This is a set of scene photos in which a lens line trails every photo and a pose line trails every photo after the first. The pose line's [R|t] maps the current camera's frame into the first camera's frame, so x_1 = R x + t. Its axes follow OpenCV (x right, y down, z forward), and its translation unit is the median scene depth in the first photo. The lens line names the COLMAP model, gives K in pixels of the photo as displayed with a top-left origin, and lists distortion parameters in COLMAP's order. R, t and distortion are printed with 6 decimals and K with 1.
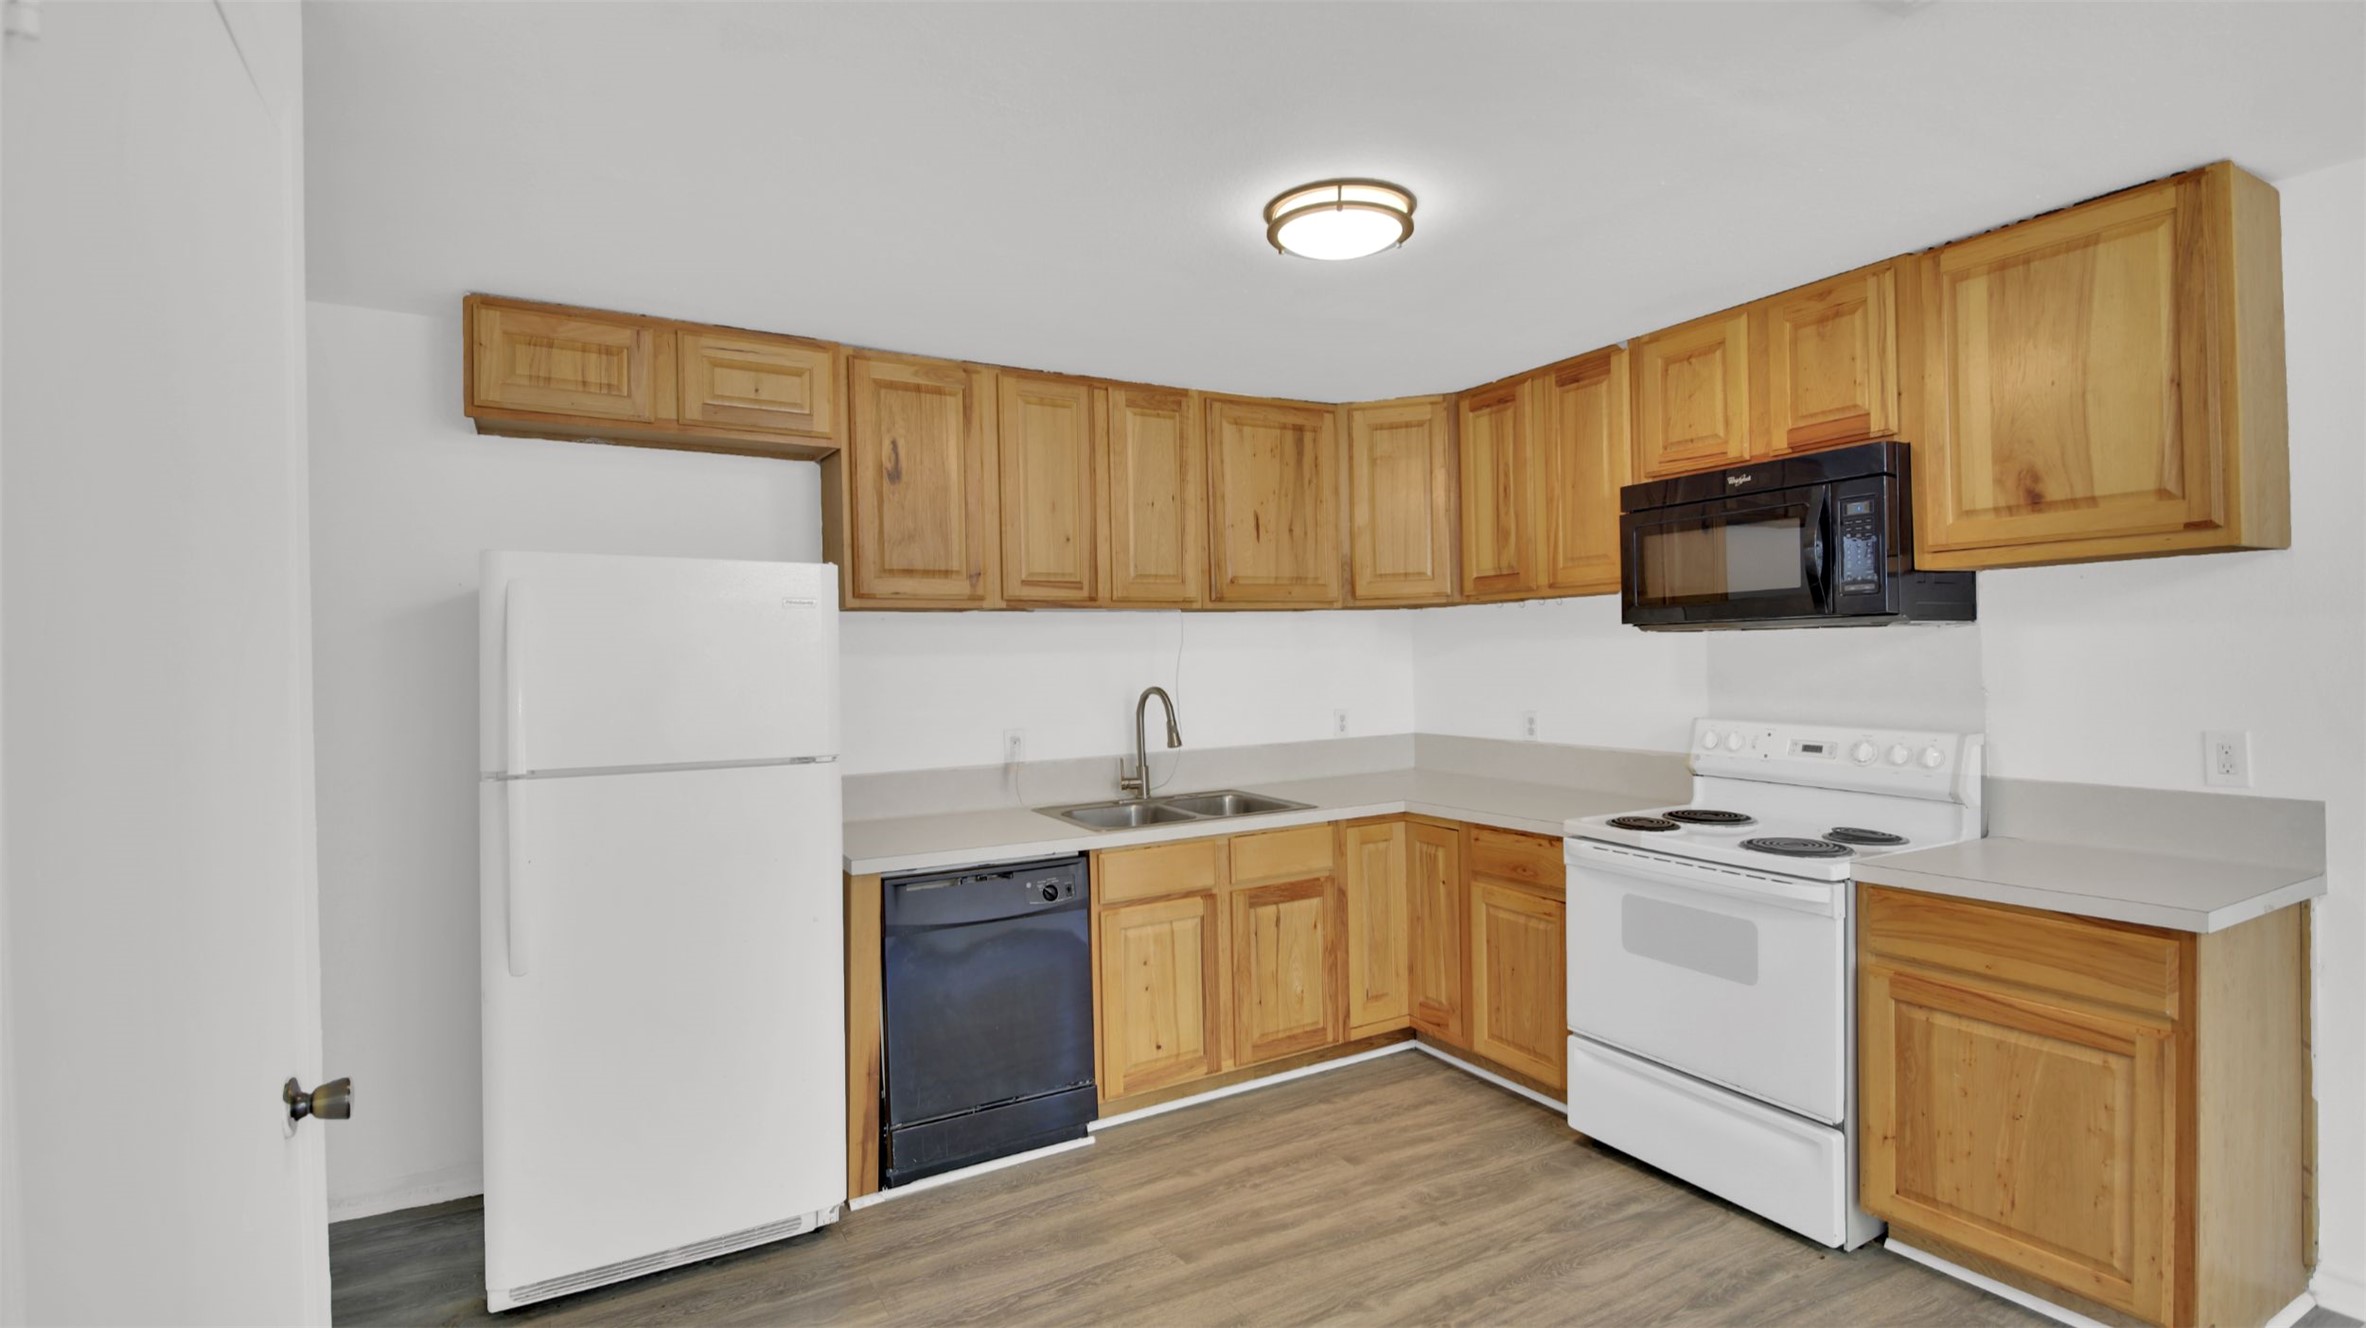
lens RADIAL K [[1107.0, 0, 1180.7], [0, 1107.0, 658.1], [0, 0, 1]] dist [0.048667, -0.040601]
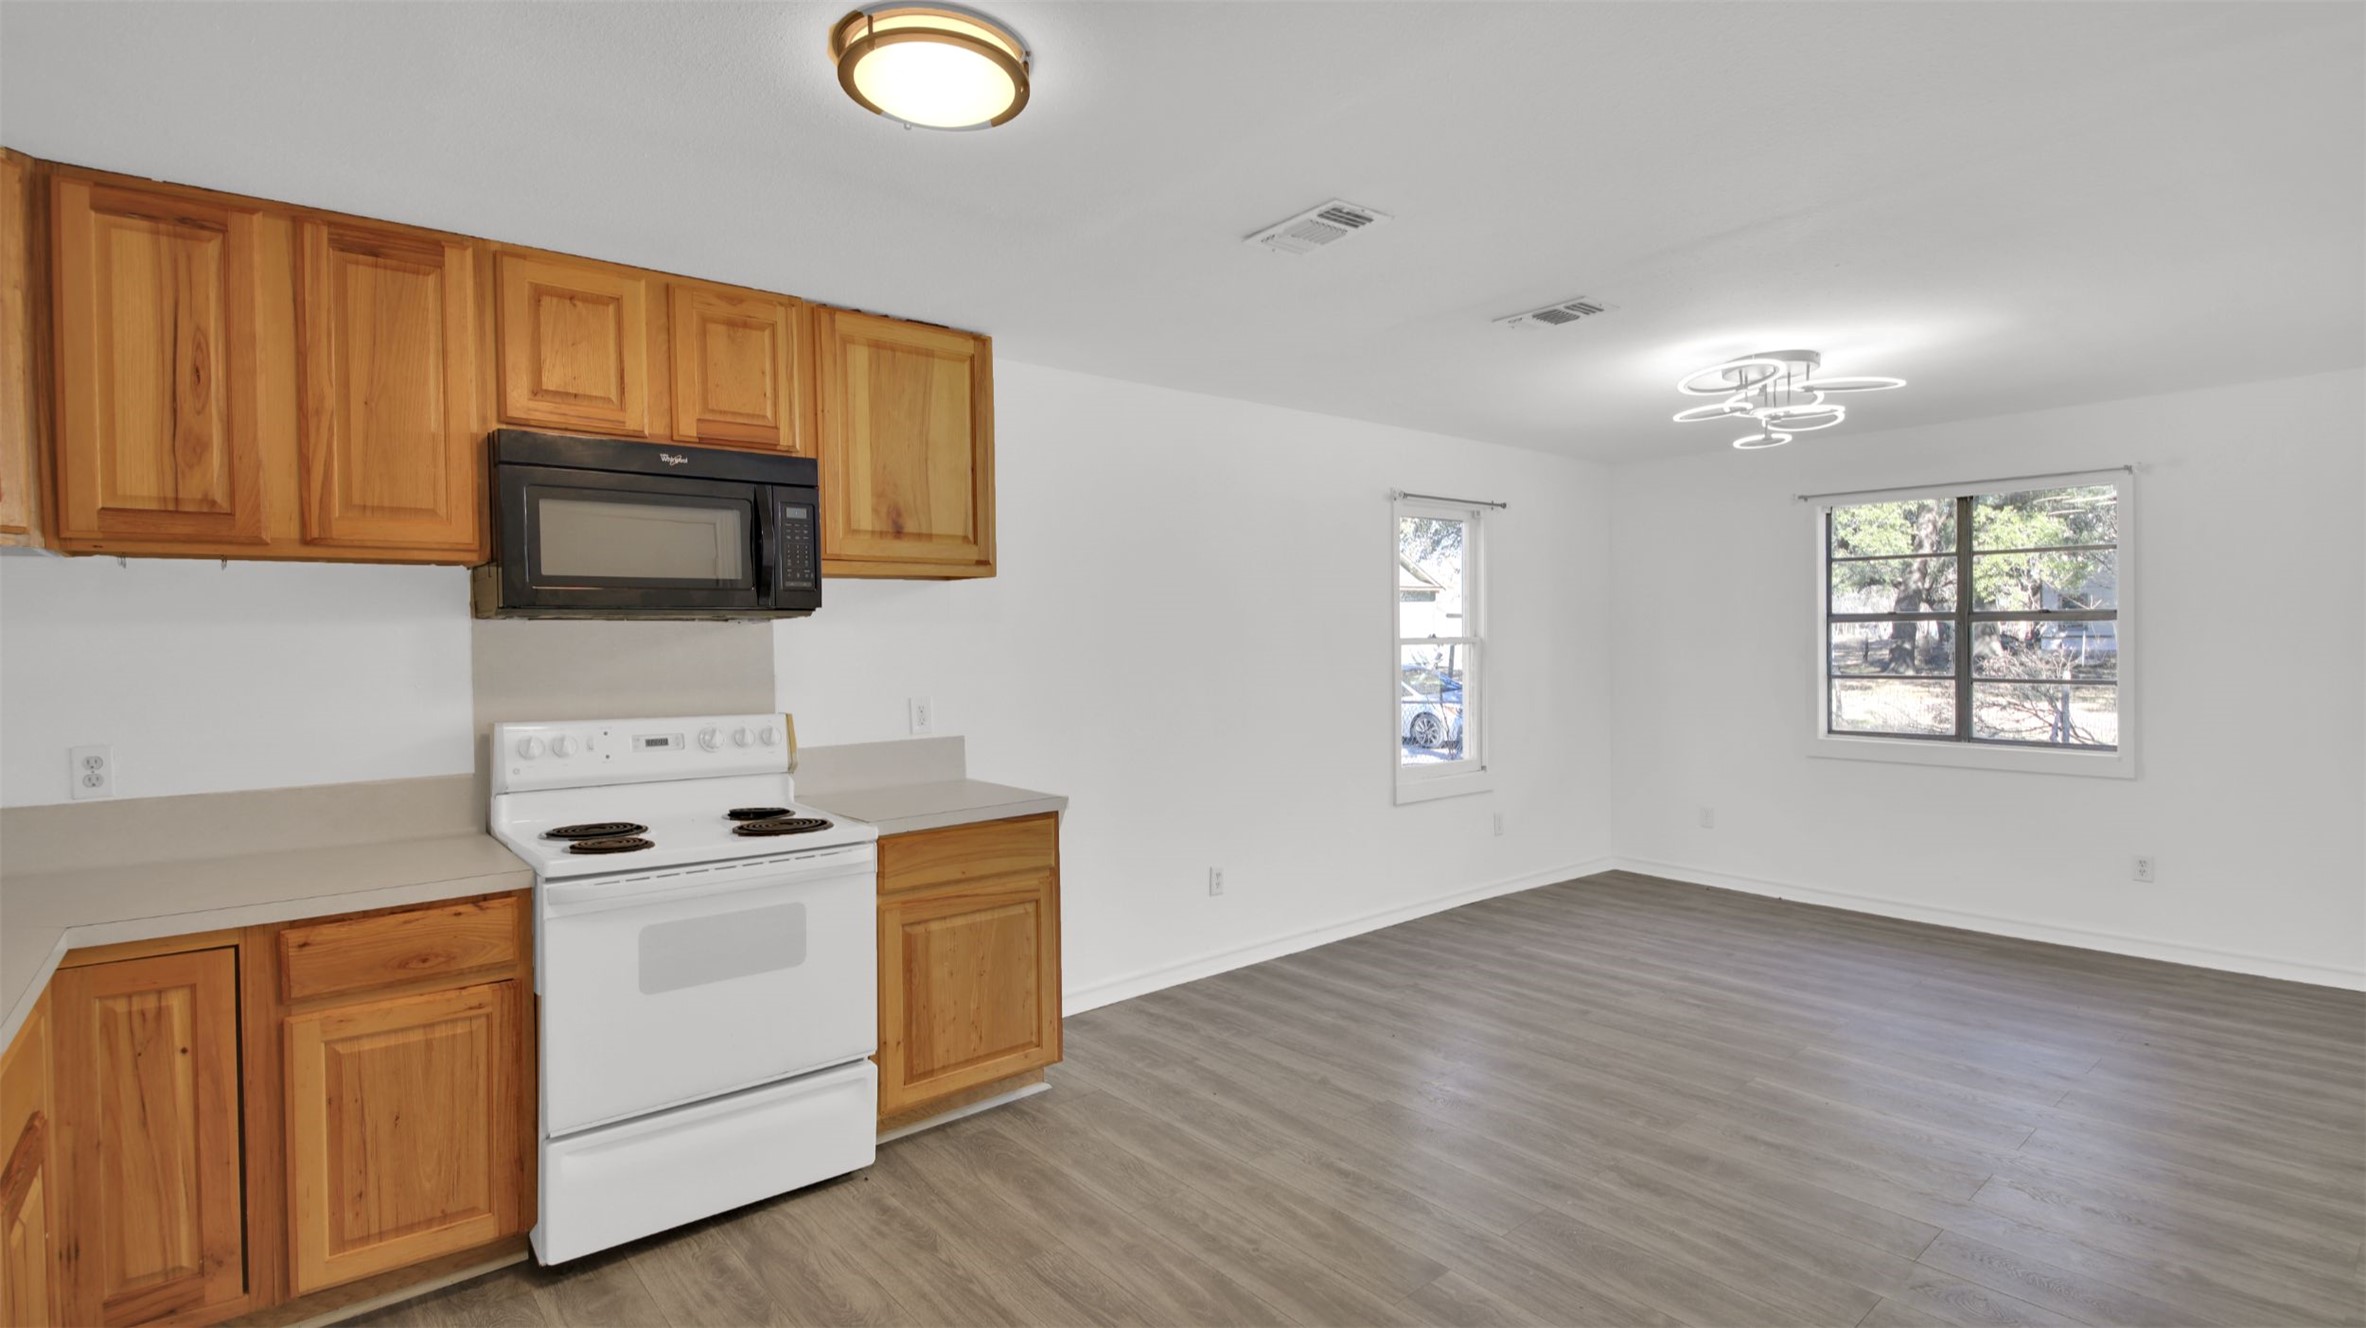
lens RADIAL K [[1107.0, 0, 1180.7], [0, 1107.0, 658.1], [0, 0, 1]] dist [0.048667, -0.040601]
pose [[-0.169224, 0.006484, 0.985556, -0.484813], [0.018552, 0.999822, -0.003393, 0.018818], [-0.985403, 0.017710, -0.169315, 0.717440]]
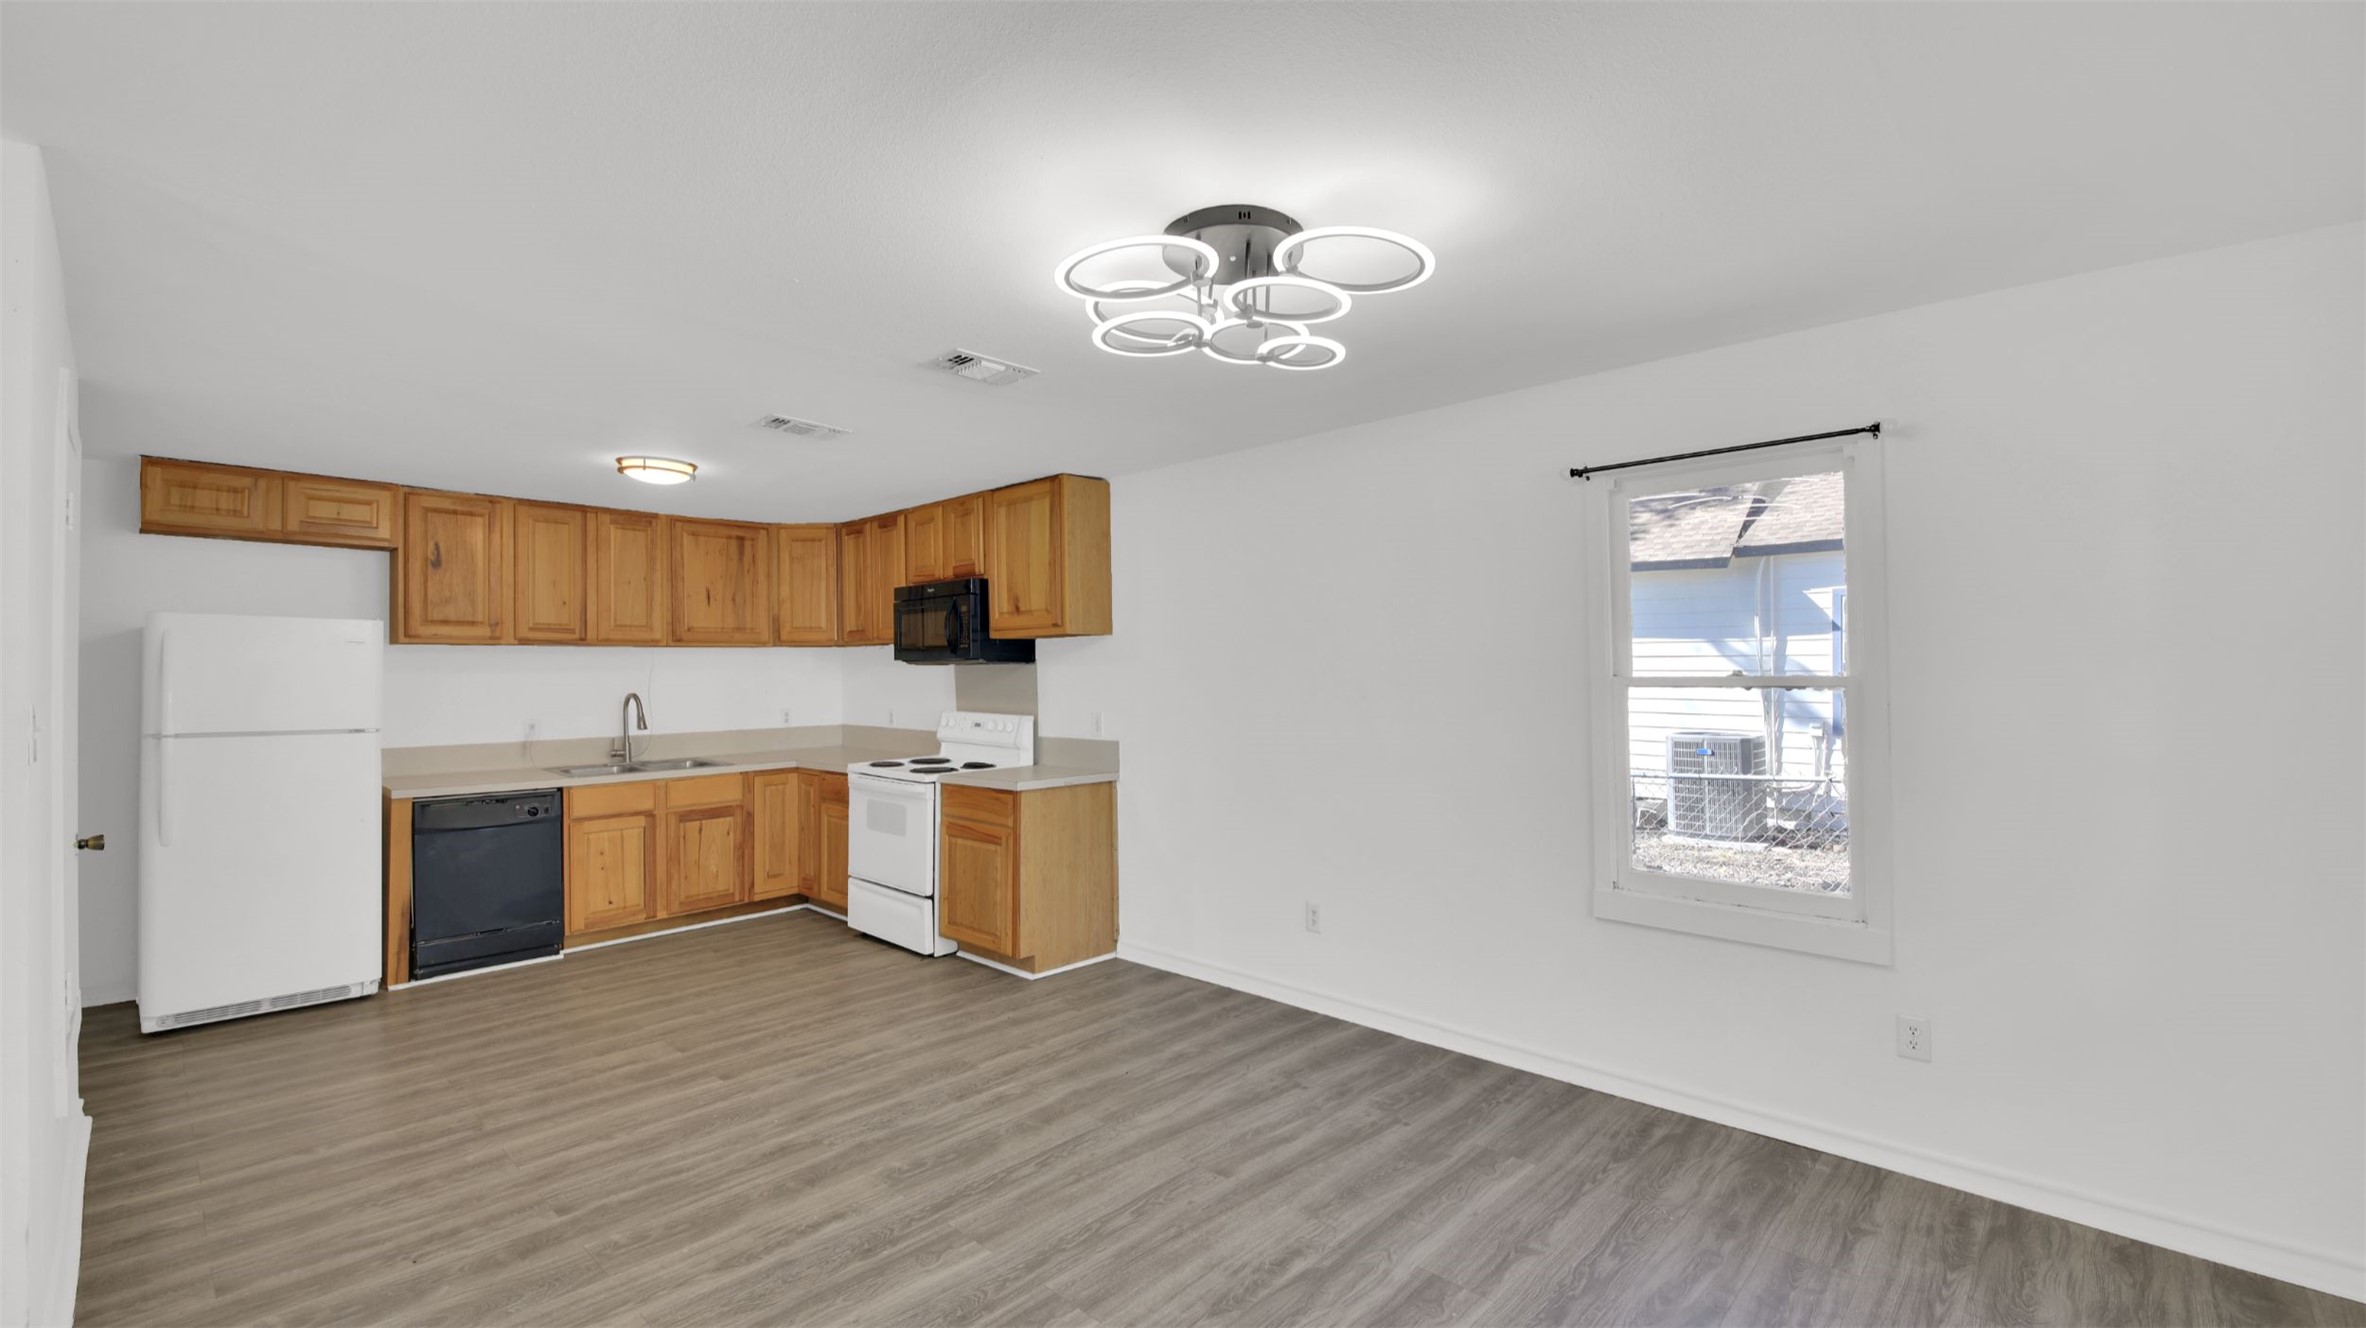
lens RADIAL K [[984.6, 0, 1180.7], [0, 984.6, 659.4], [0, 0, 1]] dist [0.026954, -0.027355]
pose [[0.958656, 0.016014, 0.284118, 0.414540], [-0.010424, 0.999721, -0.021177, -0.001838], [-0.284378, 0.017340, 0.958555, -0.780864]]
